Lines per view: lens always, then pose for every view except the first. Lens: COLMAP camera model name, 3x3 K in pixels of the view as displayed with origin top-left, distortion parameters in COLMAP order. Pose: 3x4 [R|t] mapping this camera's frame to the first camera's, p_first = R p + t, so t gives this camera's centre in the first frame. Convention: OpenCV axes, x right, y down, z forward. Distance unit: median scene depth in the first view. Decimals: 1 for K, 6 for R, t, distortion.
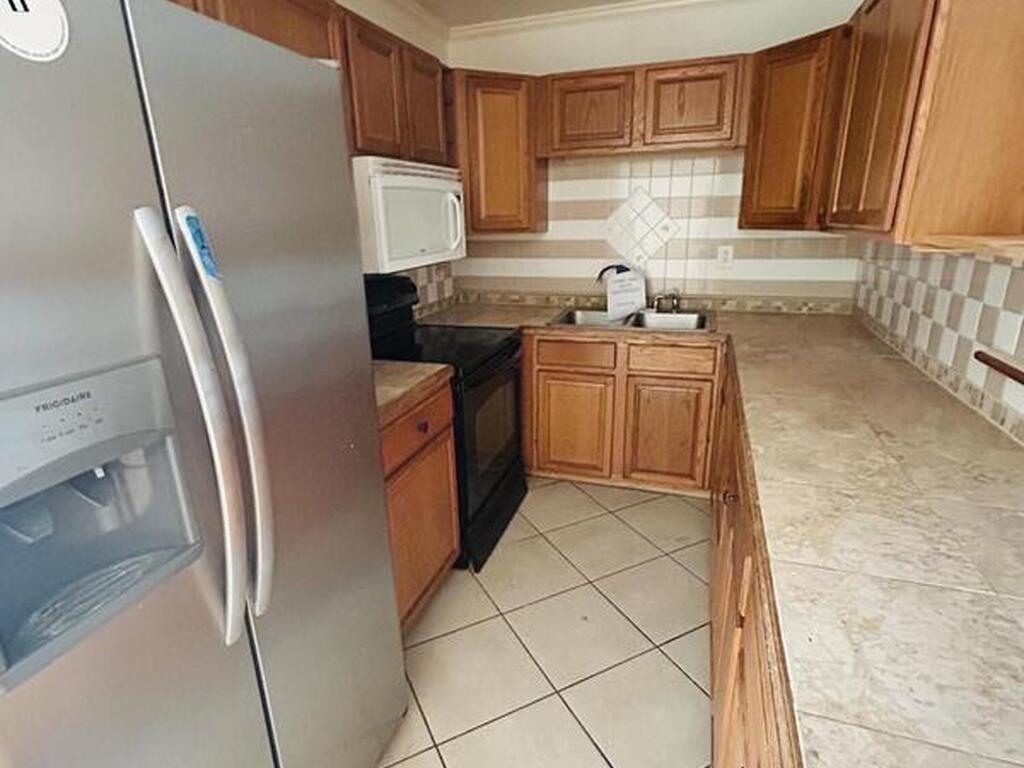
lens RADIAL K [[552.7, 0, 508.6], [0, 552.7, 385.9], [0, 0, 1]] dist [-0.000872, 0.000198]
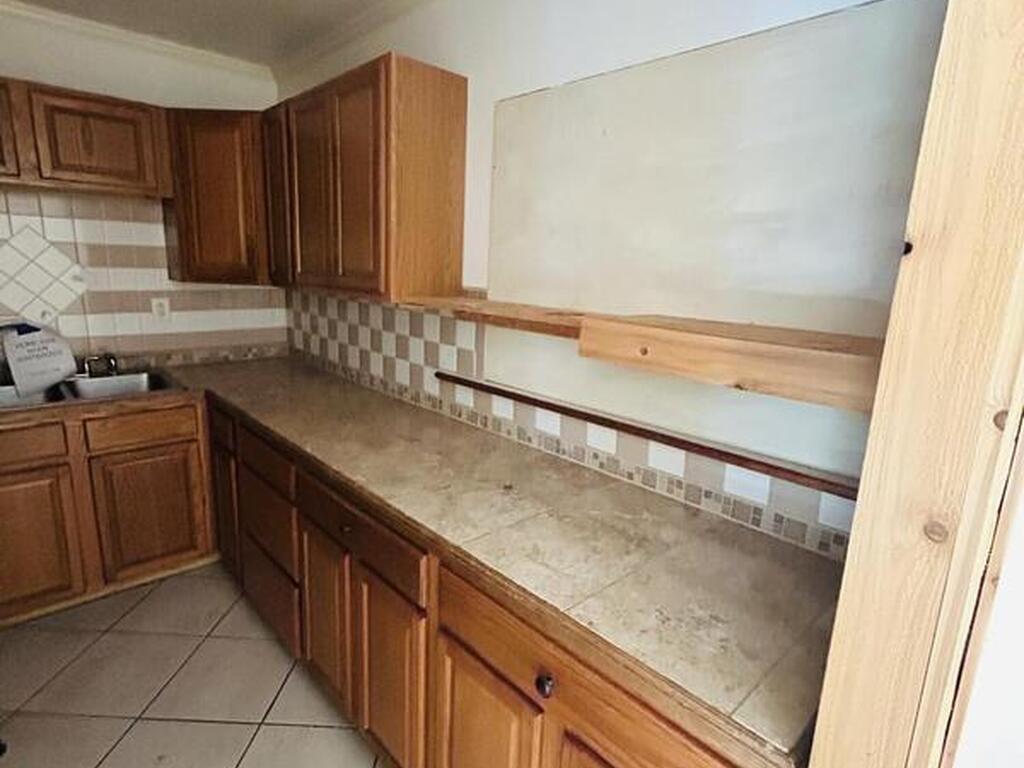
lens RADIAL K [[552.7, 0, 508.6], [0, 552.7, 385.9], [0, 0, 1]] dist [-0.000872, 0.000198]
pose [[0.467835, -0.152113, 0.870627, -0.179939], [0.215018, 0.975070, 0.054820, -0.033642], [-0.857262, 0.161554, 0.488879, 0.059366]]
